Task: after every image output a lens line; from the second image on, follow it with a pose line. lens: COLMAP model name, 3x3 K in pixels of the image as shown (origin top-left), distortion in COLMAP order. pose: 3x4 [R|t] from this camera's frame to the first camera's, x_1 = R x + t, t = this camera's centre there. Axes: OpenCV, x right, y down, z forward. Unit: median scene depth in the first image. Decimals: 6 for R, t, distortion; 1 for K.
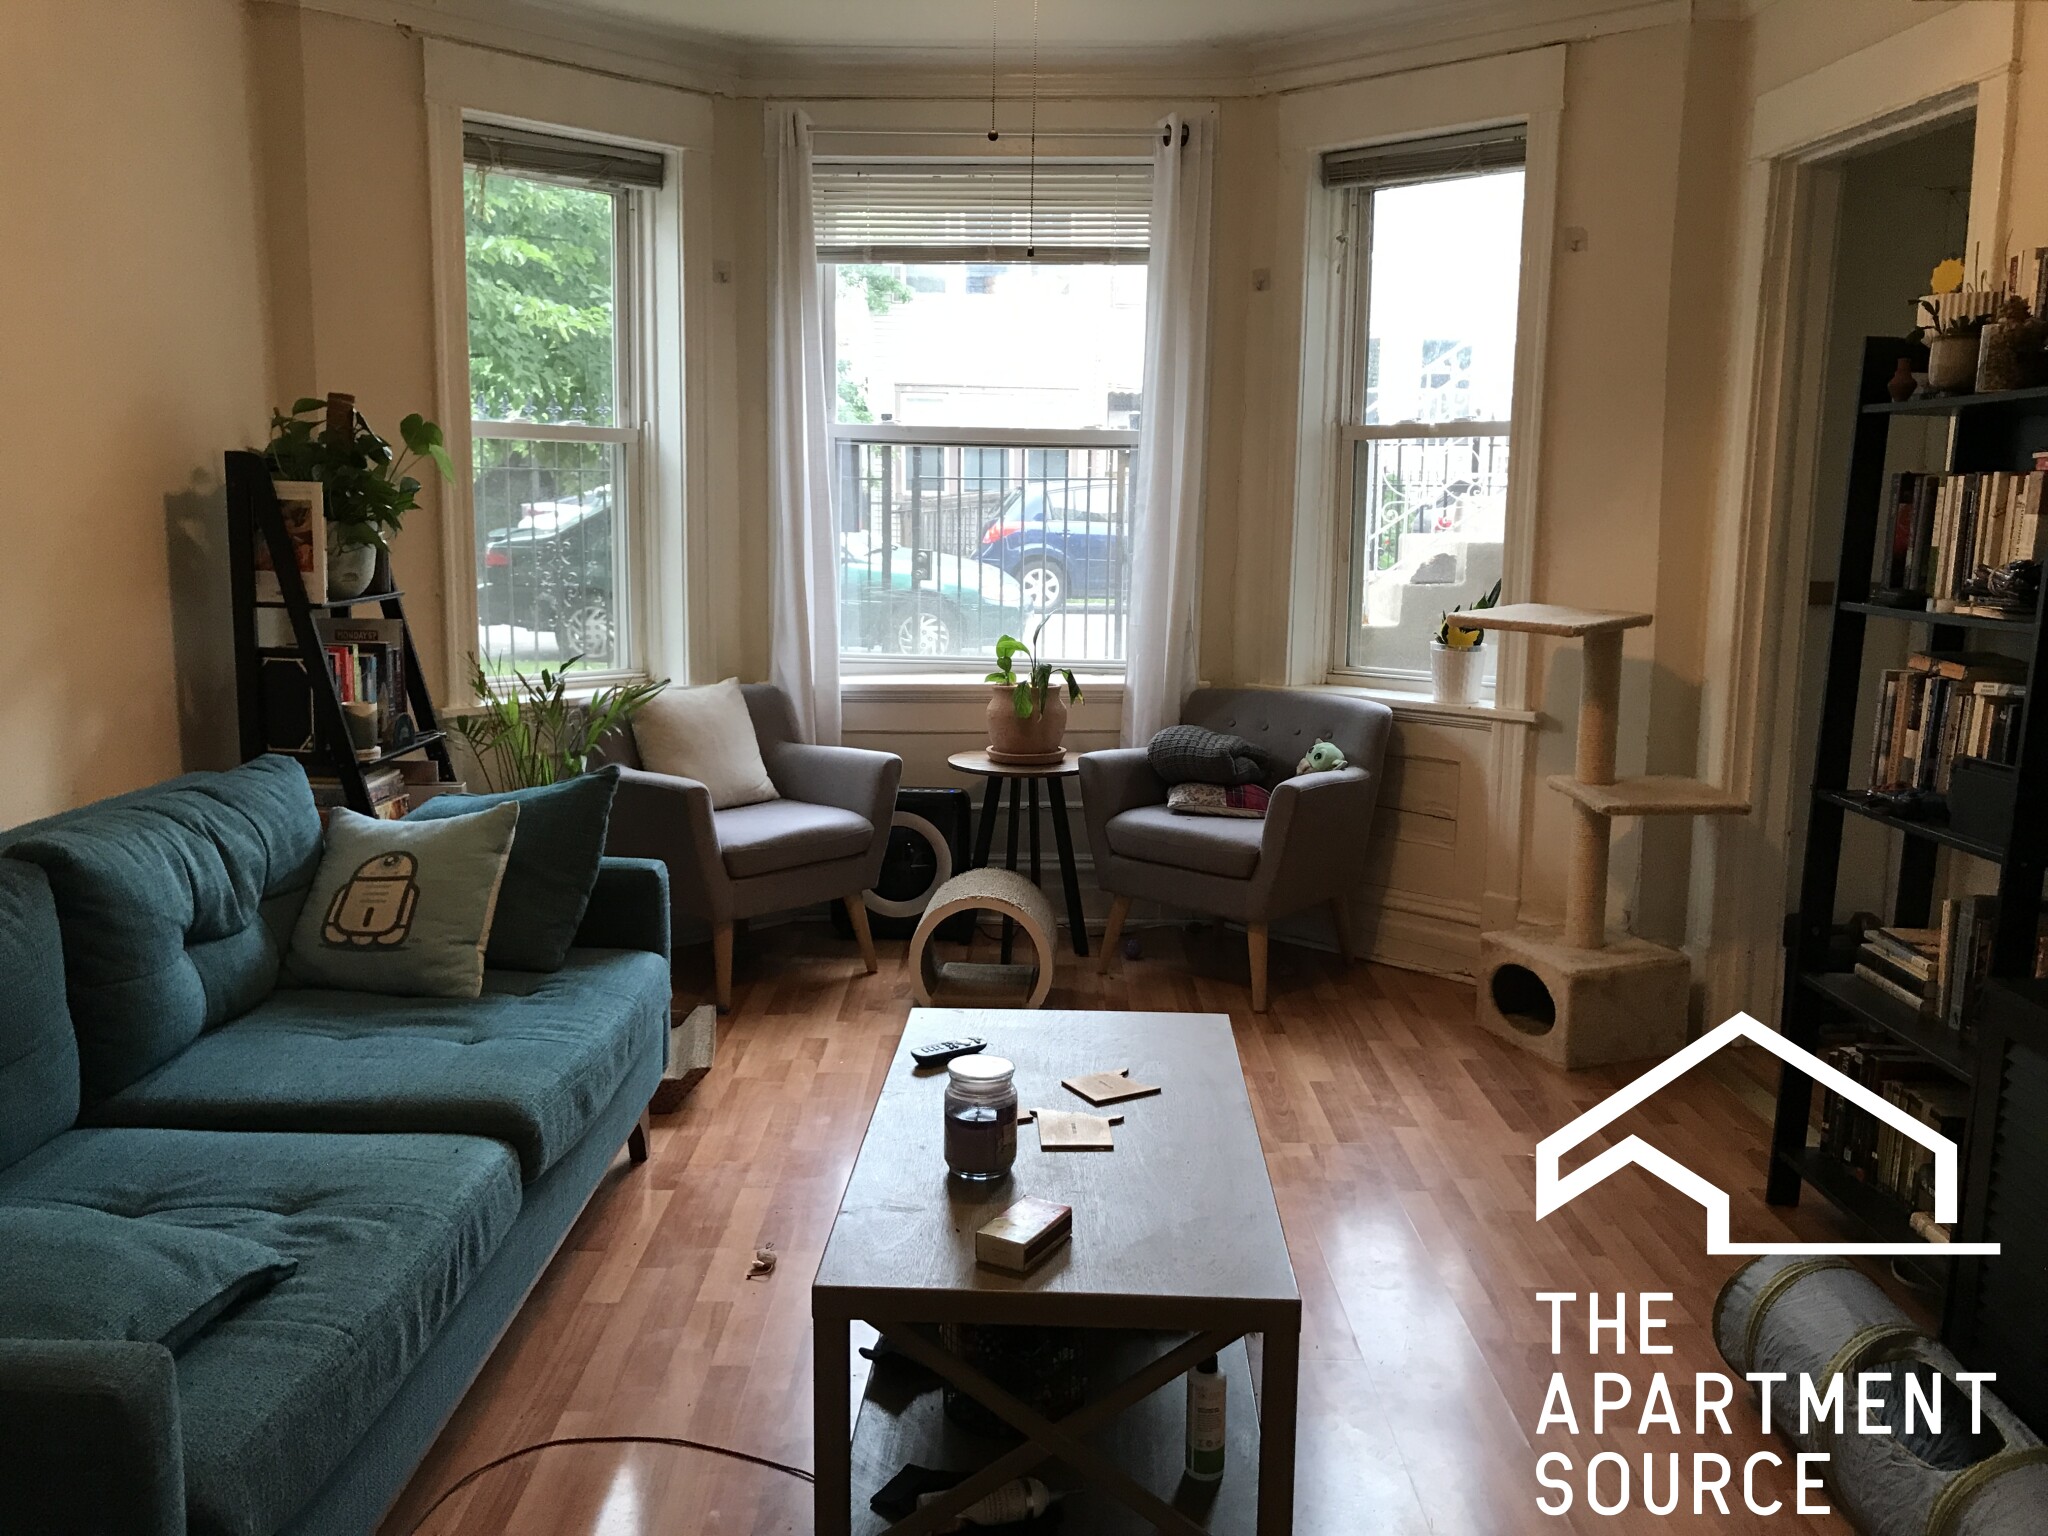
lens RADIAL K [[1716.0, 0, 1021.6], [0, 1716.0, 756.7], [0, 0, 1]] dist [0.029949, -0.004808]
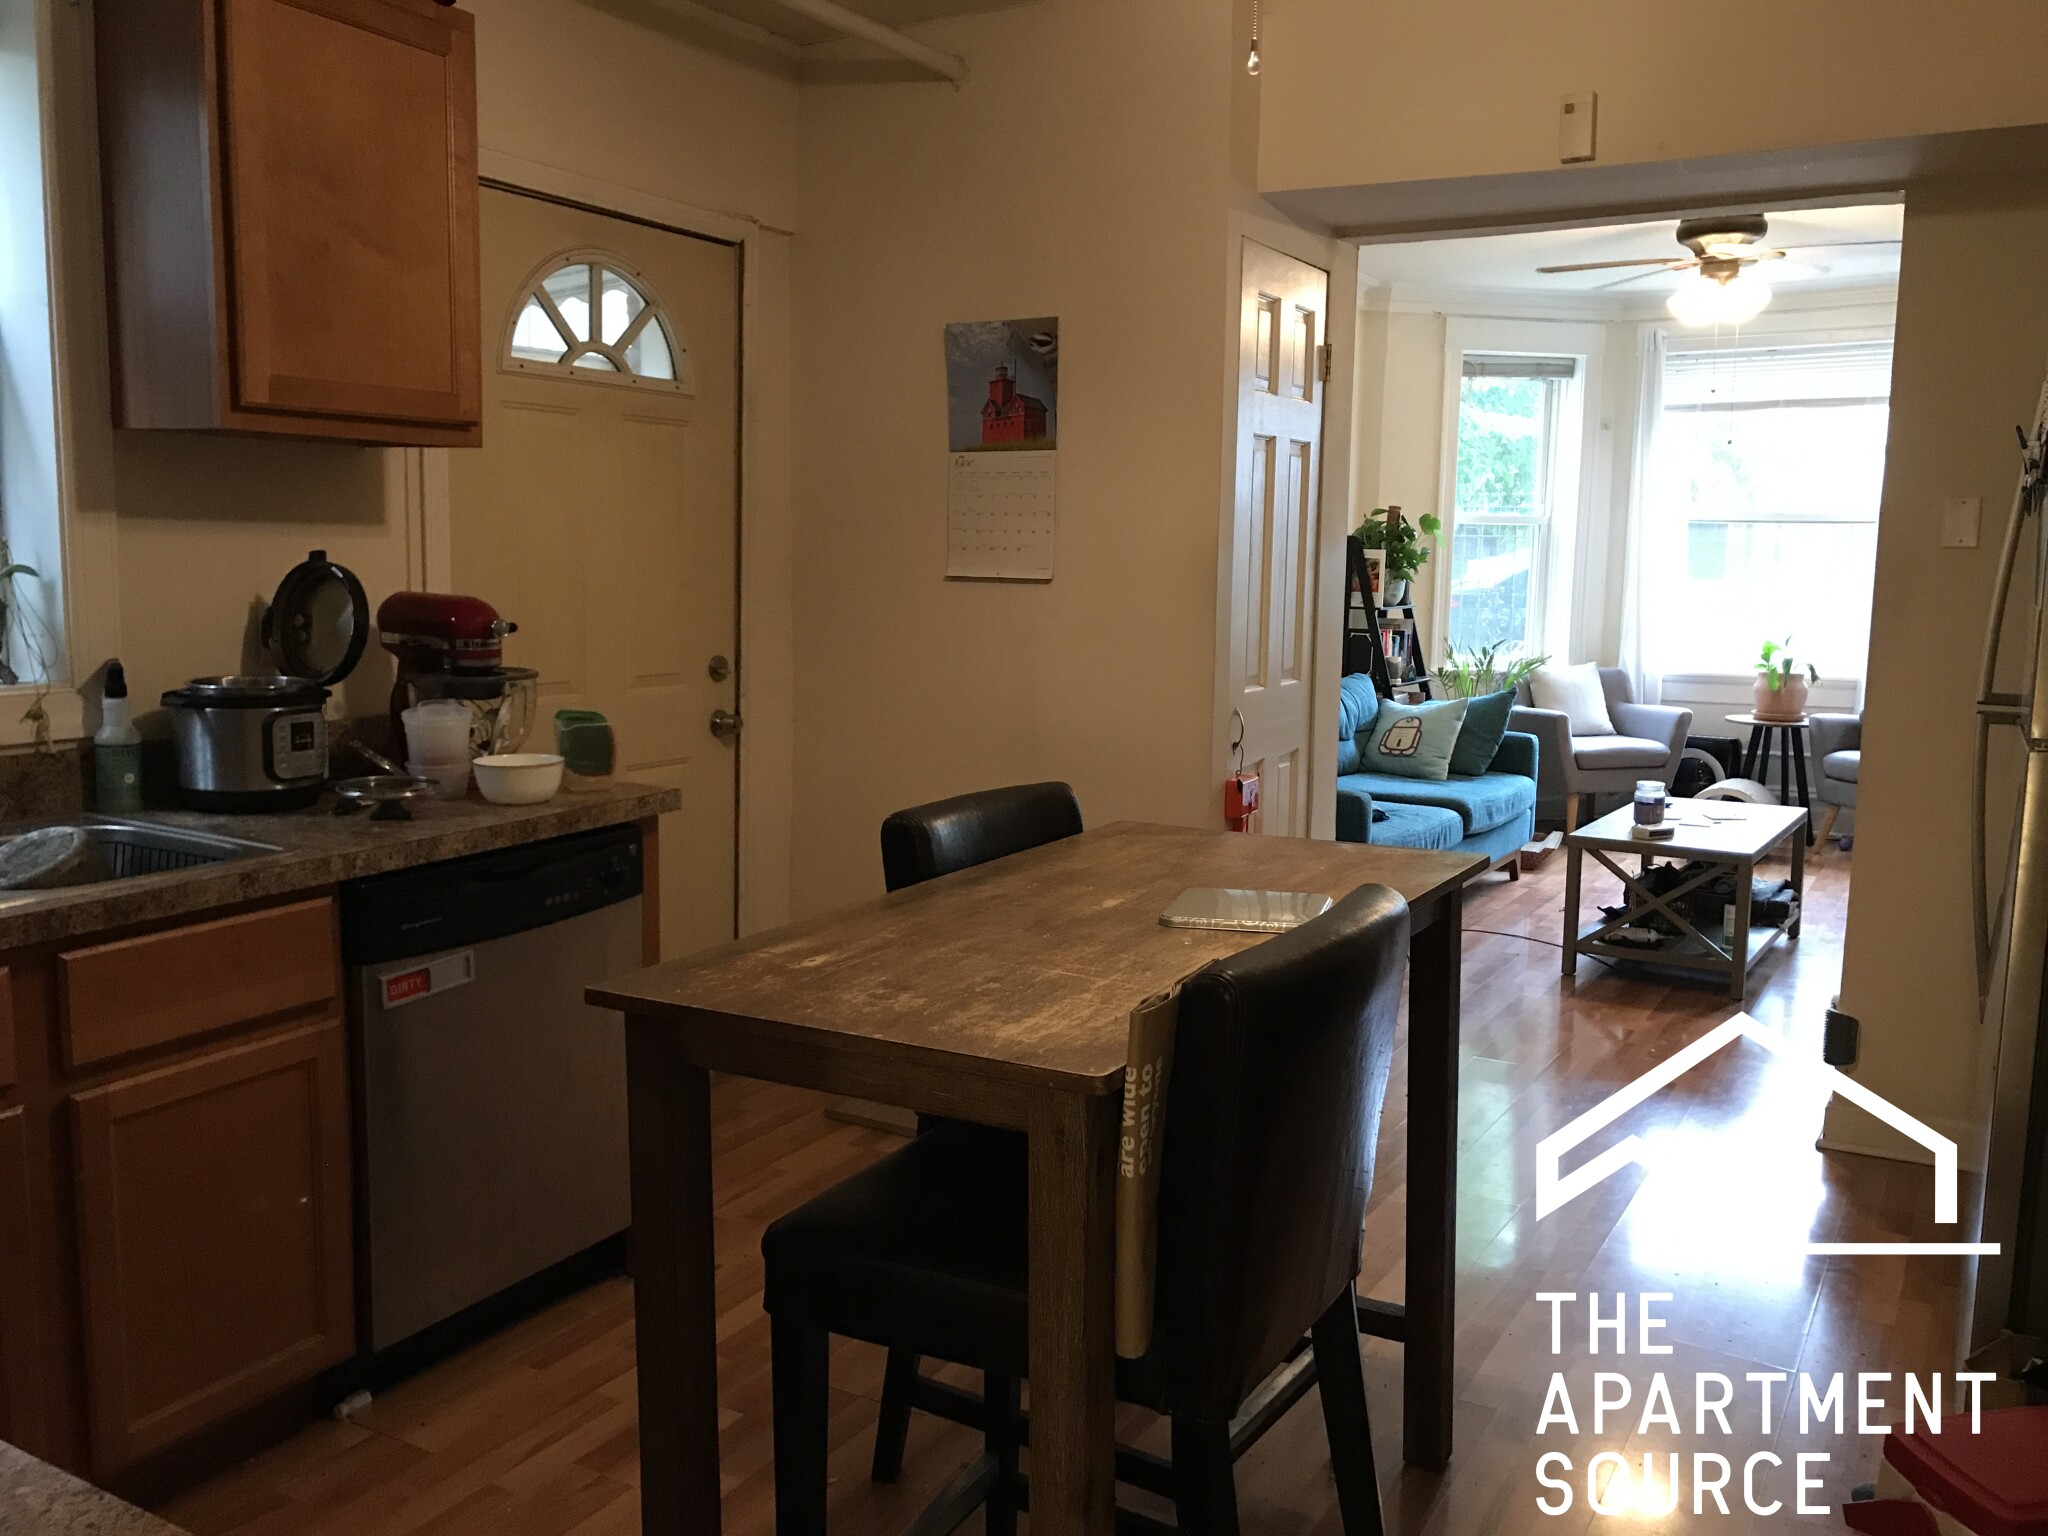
lens RADIAL K [[1716.0, 0, 1021.6], [0, 1716.0, 756.7], [0, 0, 1]] dist [0.029949, -0.004808]
pose [[0.863479, 0.061613, -0.500608, 0.233522], [-0.077439, 0.996938, -0.010873, 0.126660], [0.498405, 0.048155, 0.865606, -0.866728]]
